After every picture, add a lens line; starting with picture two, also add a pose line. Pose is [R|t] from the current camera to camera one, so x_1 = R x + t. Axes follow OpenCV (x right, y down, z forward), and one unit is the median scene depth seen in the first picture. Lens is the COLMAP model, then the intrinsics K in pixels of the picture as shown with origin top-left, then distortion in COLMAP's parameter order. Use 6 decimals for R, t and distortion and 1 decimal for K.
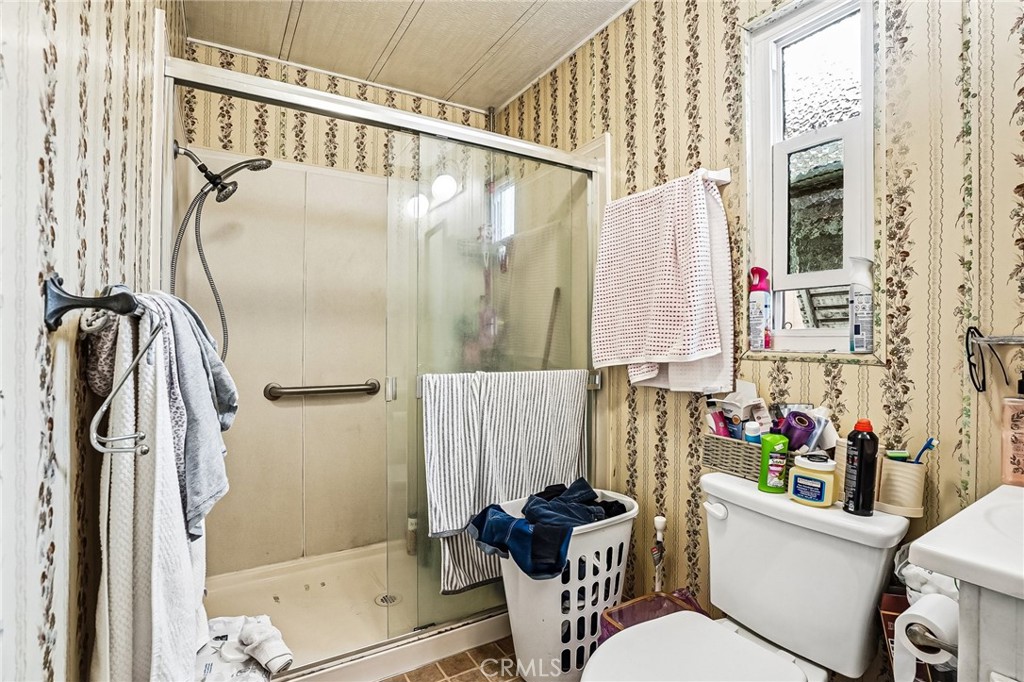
lens RADIAL K [[471.7, 0, 478.9], [0, 471.7, 339.2], [0, 0, 1]] dist [-0.046891, 0.020765]
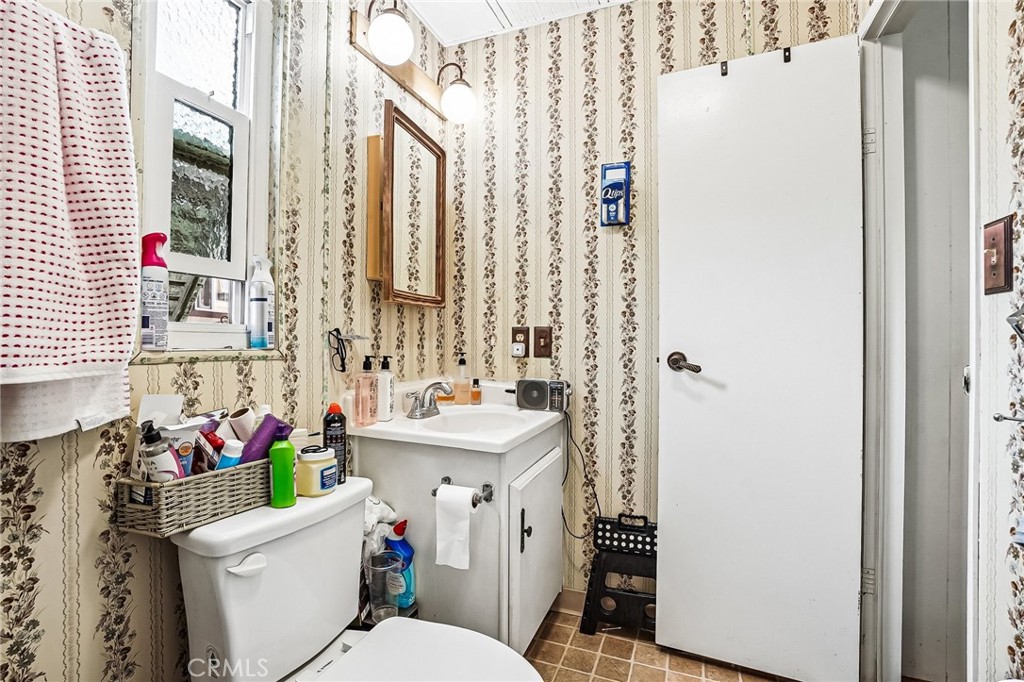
lens RADIAL K [[484.3, 0, 510.1], [0, 484.3, 332.8], [0, 0, 1]] dist [-0.053919, 0.020757]
pose [[-0.642407, 0.008125, 0.766320, -0.365294], [-0.007098, 0.999838, -0.016551, 0.007027], [-0.766330, -0.016072, -0.642245, 1.277767]]
